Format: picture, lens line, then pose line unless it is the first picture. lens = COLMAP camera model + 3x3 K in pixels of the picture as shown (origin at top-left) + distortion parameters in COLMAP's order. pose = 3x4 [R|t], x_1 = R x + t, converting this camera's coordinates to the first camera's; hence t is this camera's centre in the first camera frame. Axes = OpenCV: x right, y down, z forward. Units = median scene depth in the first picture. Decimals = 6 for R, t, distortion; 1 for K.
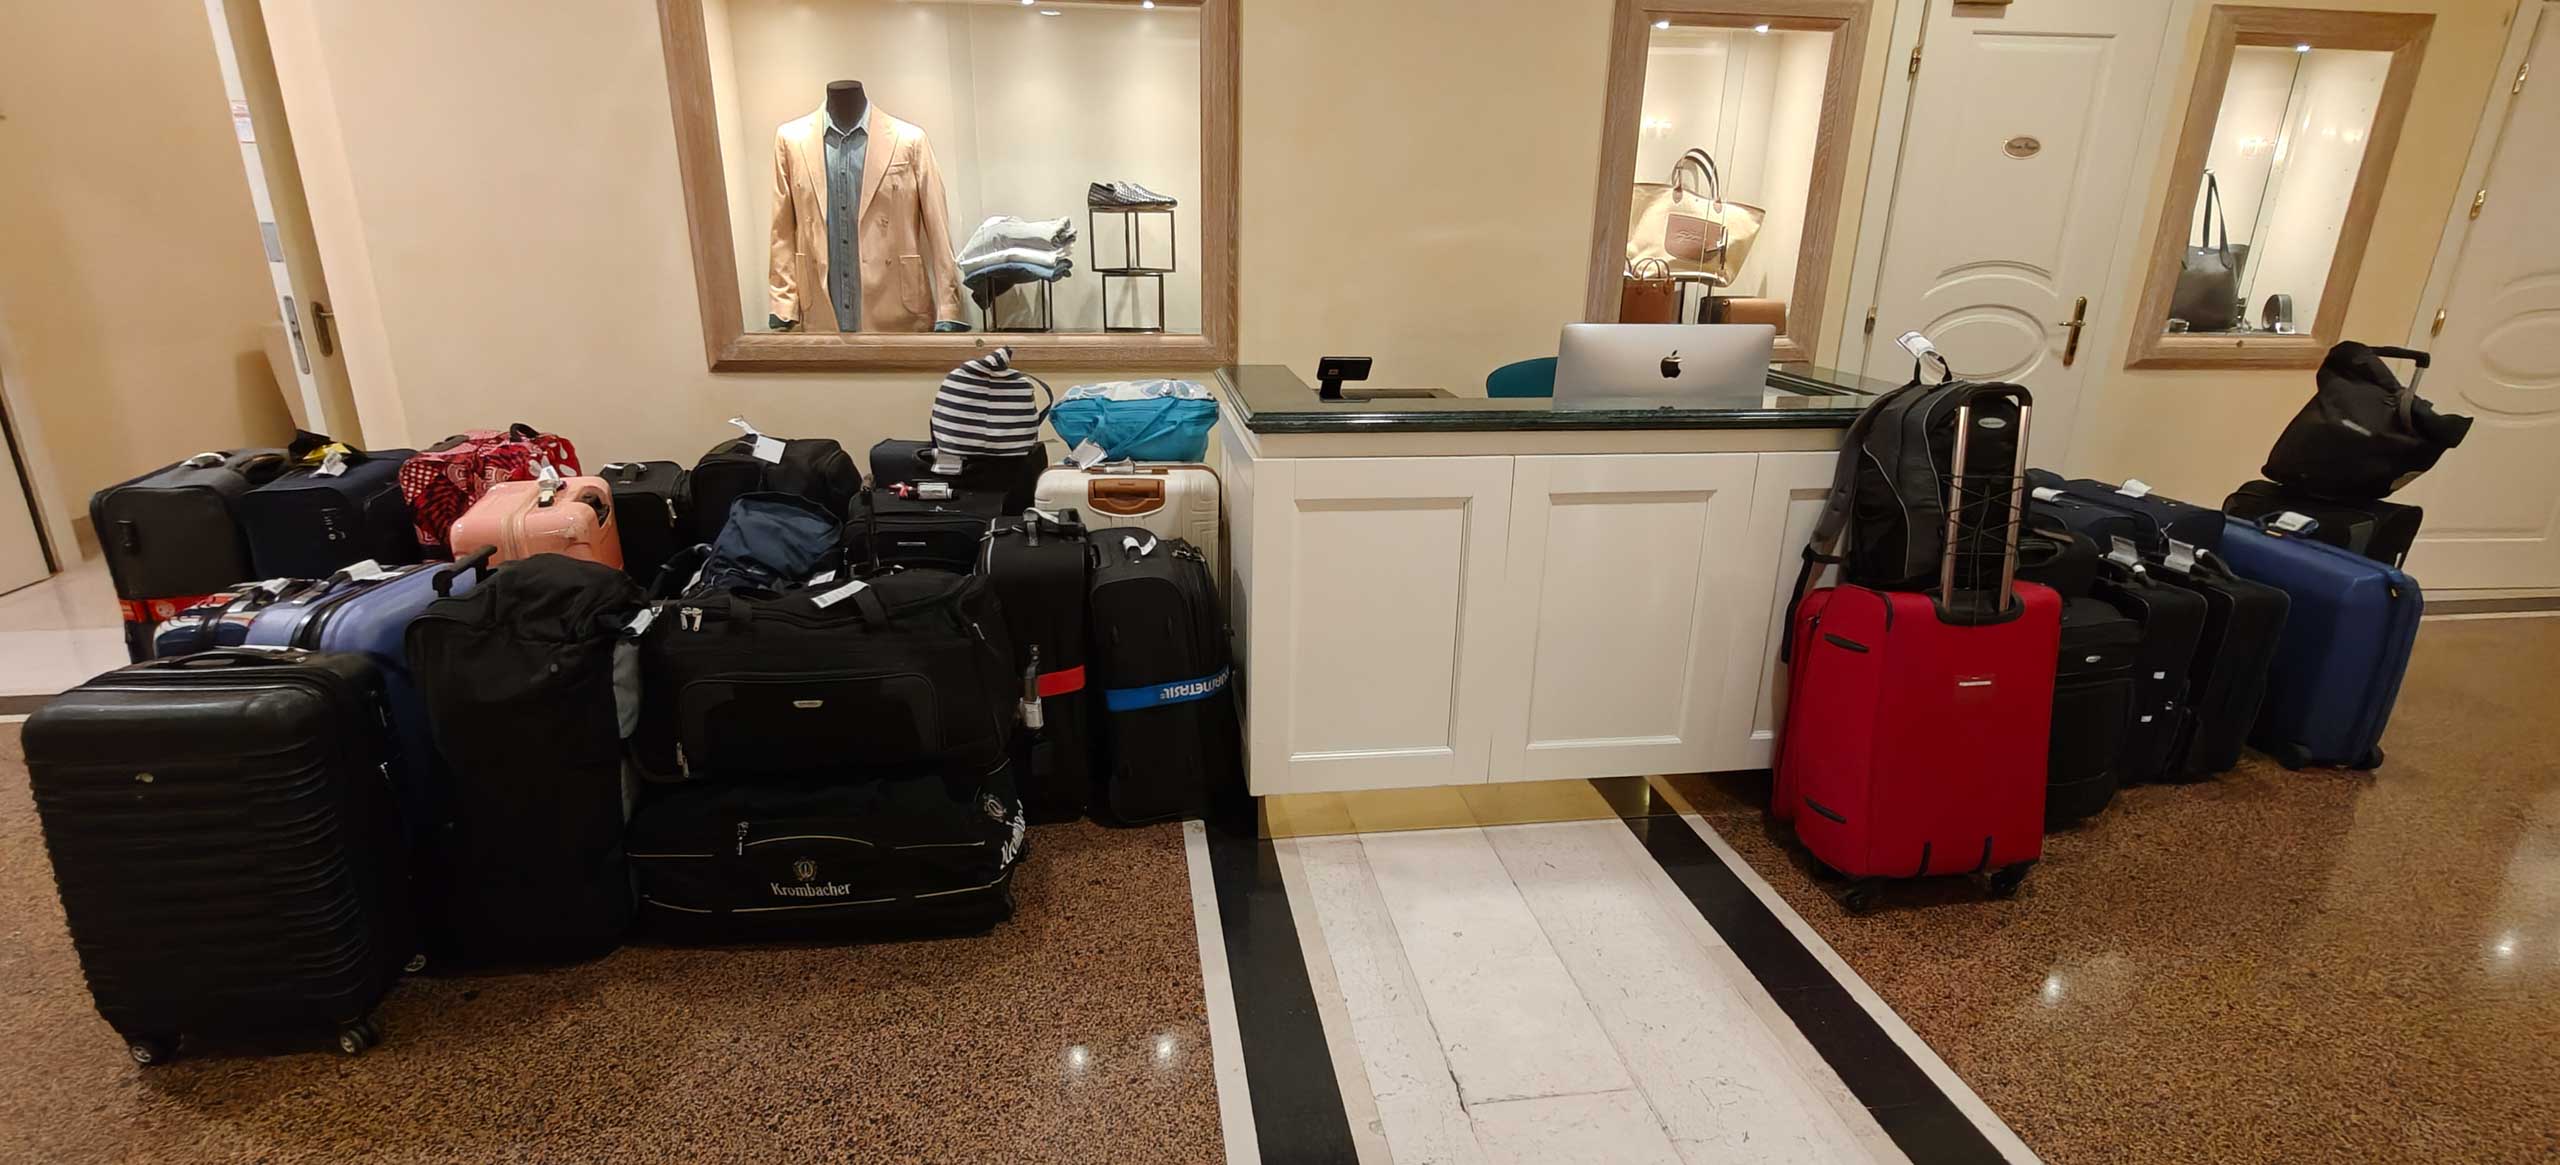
lens RADIAL K [[1078.1, 0, 1273.4], [0, 1078.1, 869.3], [0, 0, 1]] dist [0.007283, 0.000604]
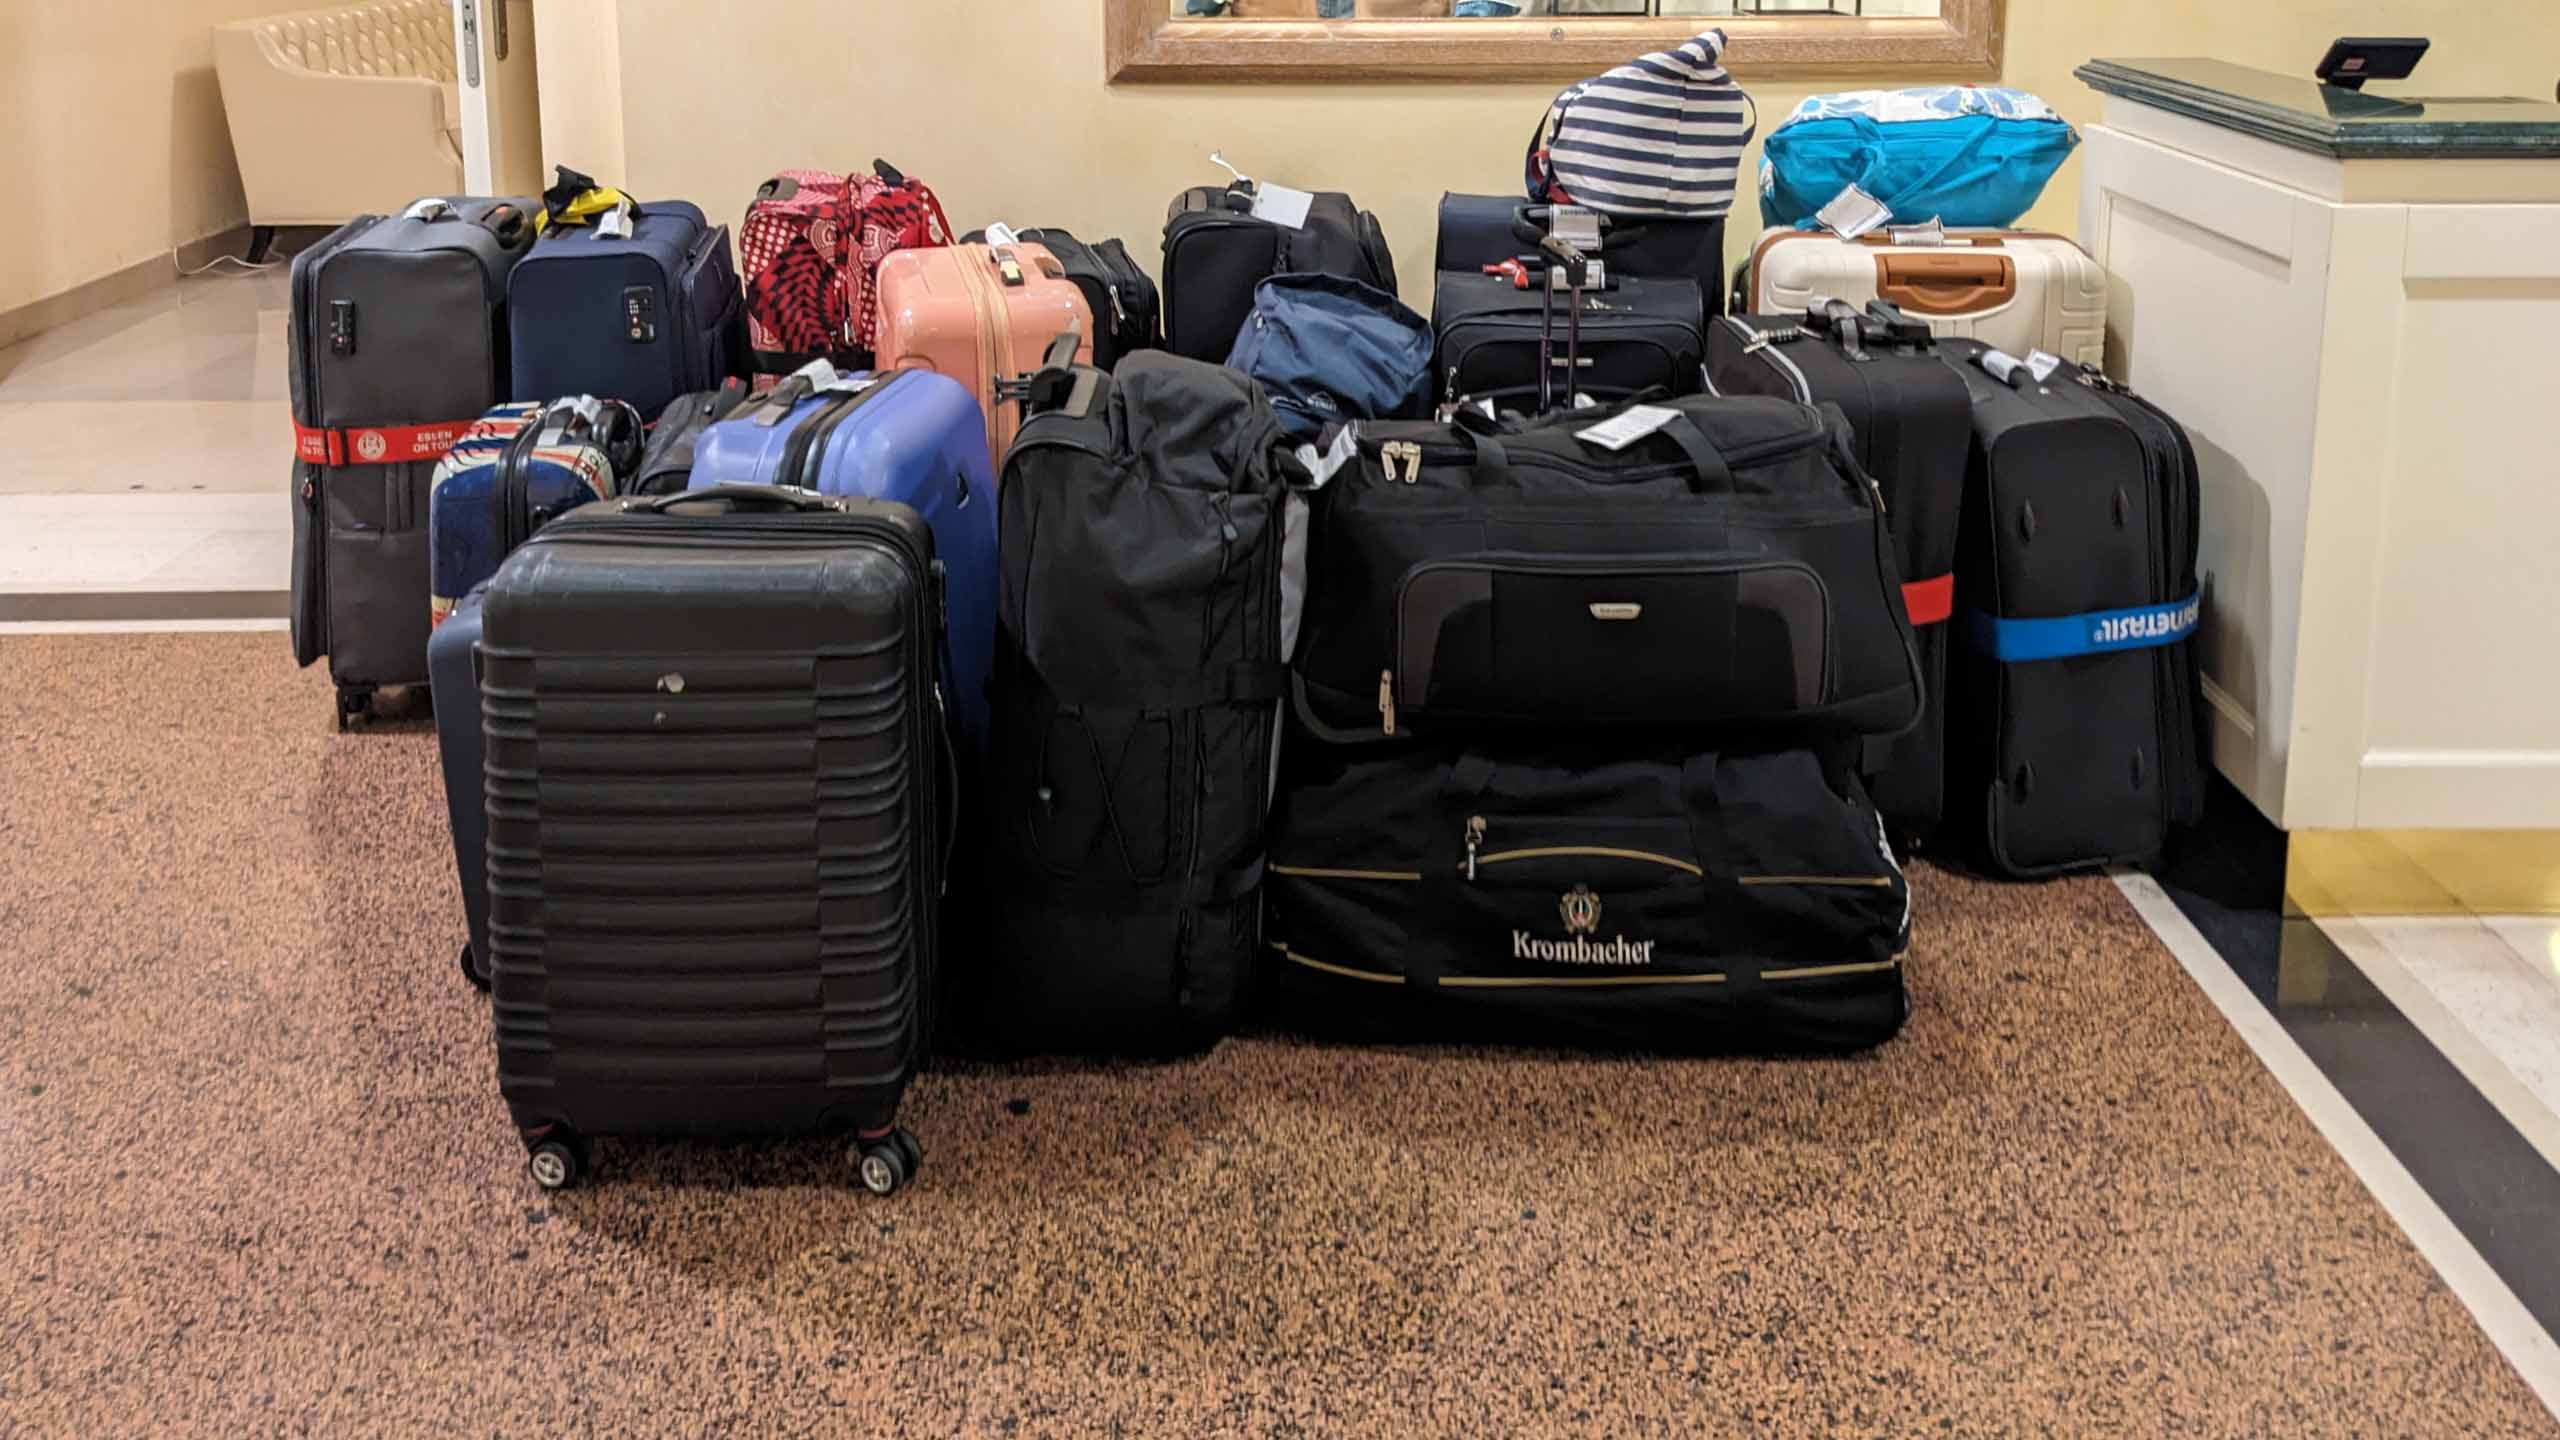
lens RADIAL K [[2111.5, 0, 1280.0], [0, 2111.5, 720.0], [0, 0, 1]] dist [0.095604, -0.143879]
pose [[0.992487, 0.032860, -0.117852, -0.408609], [-0.051591, 0.985834, -0.159595, 0.074045], [0.110938, 0.164476, 0.980123, -0.068740]]
